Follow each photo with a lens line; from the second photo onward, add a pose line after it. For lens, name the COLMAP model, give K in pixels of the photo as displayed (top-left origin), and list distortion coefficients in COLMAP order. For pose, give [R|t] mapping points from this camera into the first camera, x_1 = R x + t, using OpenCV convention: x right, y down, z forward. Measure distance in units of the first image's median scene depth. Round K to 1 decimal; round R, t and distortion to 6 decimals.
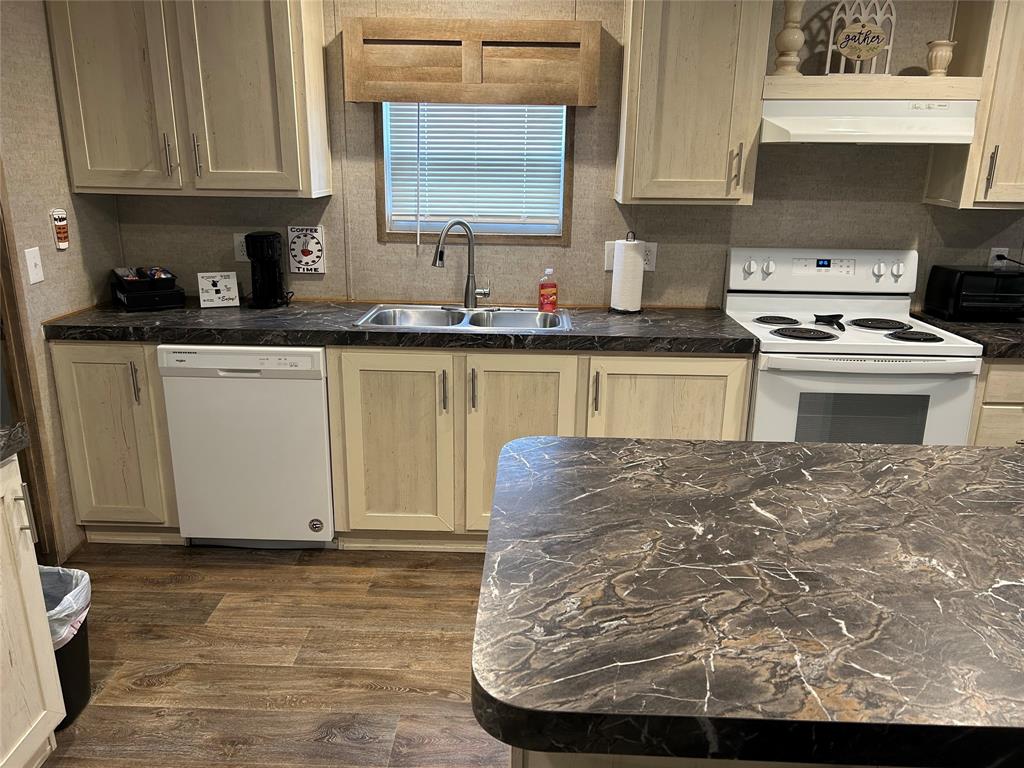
lens RADIAL K [[777.0, 0, 510.4], [0, 777.0, 395.2], [0, 0, 1]] dist [0.053833, -0.053038]
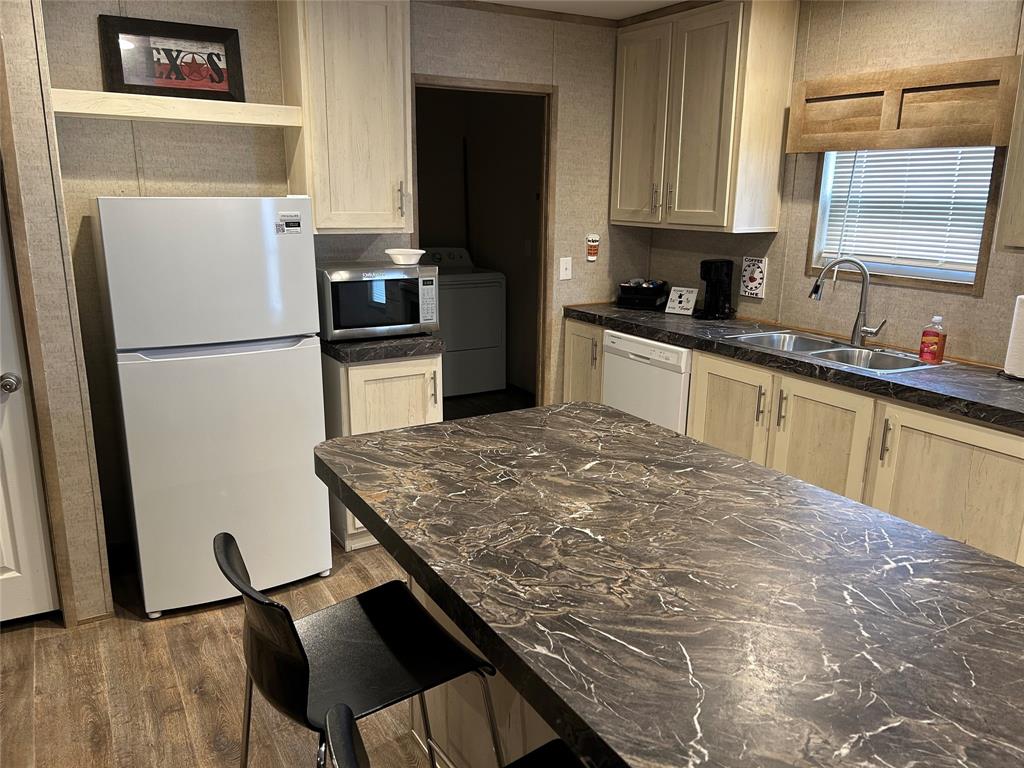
lens RADIAL K [[777.0, 0, 498.9], [0, 777.0, 400.1], [0, 0, 1]] dist [0.053833, -0.053038]
pose [[0.522812, 0.217174, -0.824320, 0.635673], [-0.255813, 0.962405, 0.091308, -0.018273], [0.813159, 0.163134, 0.558713, 0.060091]]
